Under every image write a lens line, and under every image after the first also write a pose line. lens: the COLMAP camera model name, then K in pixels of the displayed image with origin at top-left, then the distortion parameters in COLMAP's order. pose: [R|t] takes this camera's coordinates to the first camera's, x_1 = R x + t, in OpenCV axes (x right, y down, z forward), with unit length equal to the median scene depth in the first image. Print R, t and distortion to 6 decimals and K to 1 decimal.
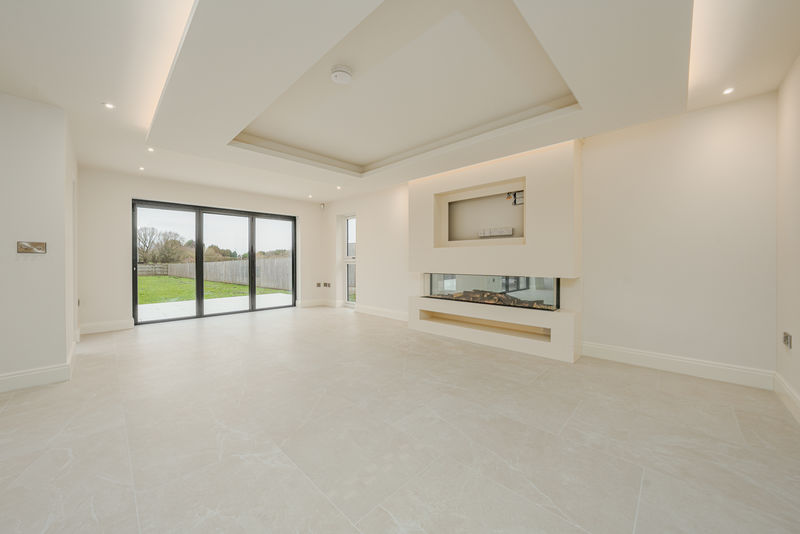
lens RADIAL K [[286.5, 0, 400.3], [0, 286.5, 259.7], [0, 0, 1]] dist [-0.010079, -0.000017]
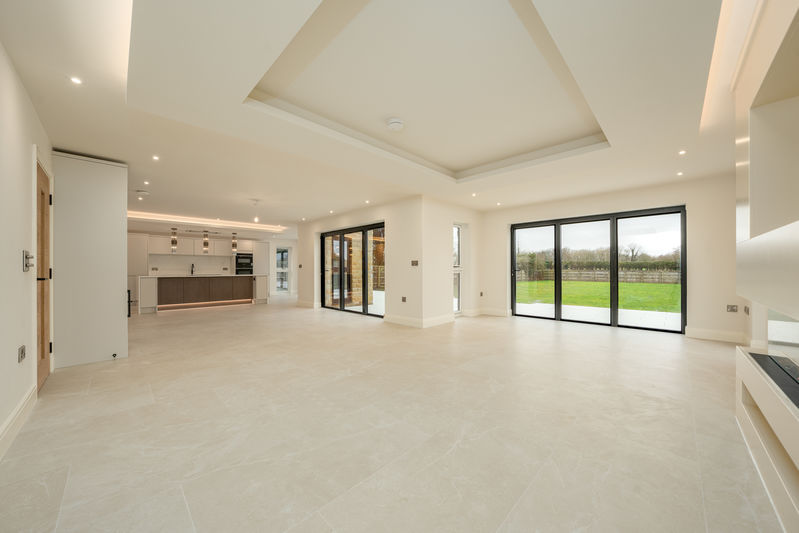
lens RADIAL K [[286.1, 0, 399.7], [0, 286.1, 271.6], [0, 0, 1]] dist [-0.010079, -0.000017]
pose [[0.007269, 0.009398, -0.999929, 0.392073], [0.005231, 0.999942, 0.009437, 0.000238], [0.999960, -0.005299, 0.007219, 0.371926]]
